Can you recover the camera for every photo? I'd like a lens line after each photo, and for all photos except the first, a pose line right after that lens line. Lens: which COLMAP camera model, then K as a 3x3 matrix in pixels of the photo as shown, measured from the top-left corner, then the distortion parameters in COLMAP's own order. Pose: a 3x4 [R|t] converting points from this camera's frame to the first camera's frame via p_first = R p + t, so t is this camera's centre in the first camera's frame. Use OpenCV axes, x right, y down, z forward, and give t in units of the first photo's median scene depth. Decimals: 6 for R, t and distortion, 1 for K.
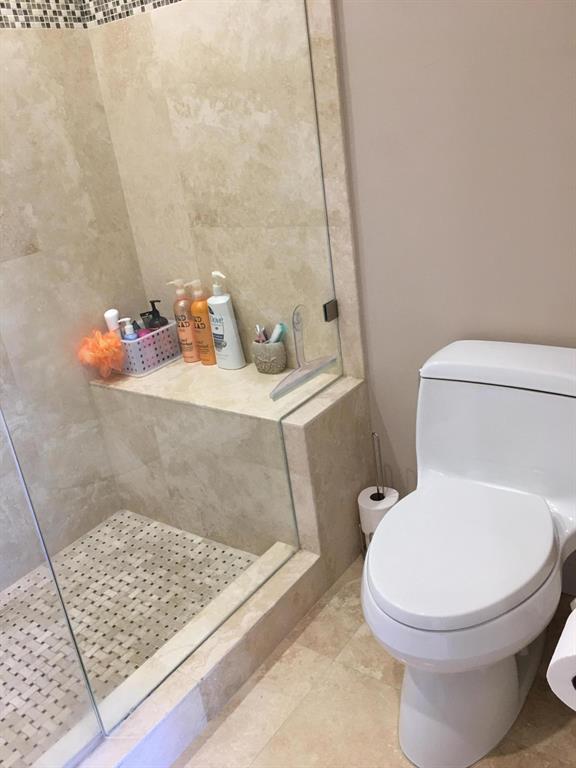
lens RADIAL K [[658.6, 0, 290.1], [0, 658.6, 379.4], [0, 0, 1]] dist [0.074520, -0.116031]
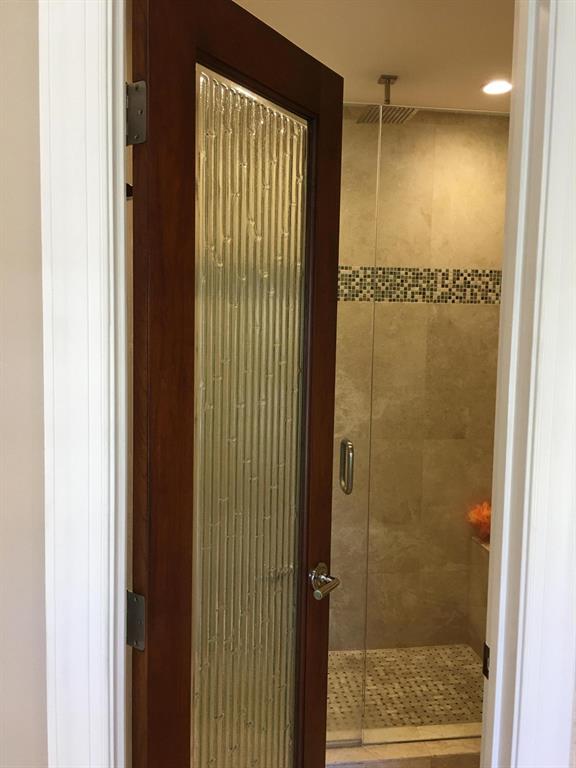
lens RADIAL K [[658.6, 0, 287.3], [0, 658.6, 383.1], [0, 0, 1]] dist [0.074520, -0.116031]
pose [[0.687477, 0.207062, -0.696061, 0.339804], [-0.371240, 0.923988, -0.091798, -0.023328], [0.624144, 0.321515, 0.712090, -0.326183]]
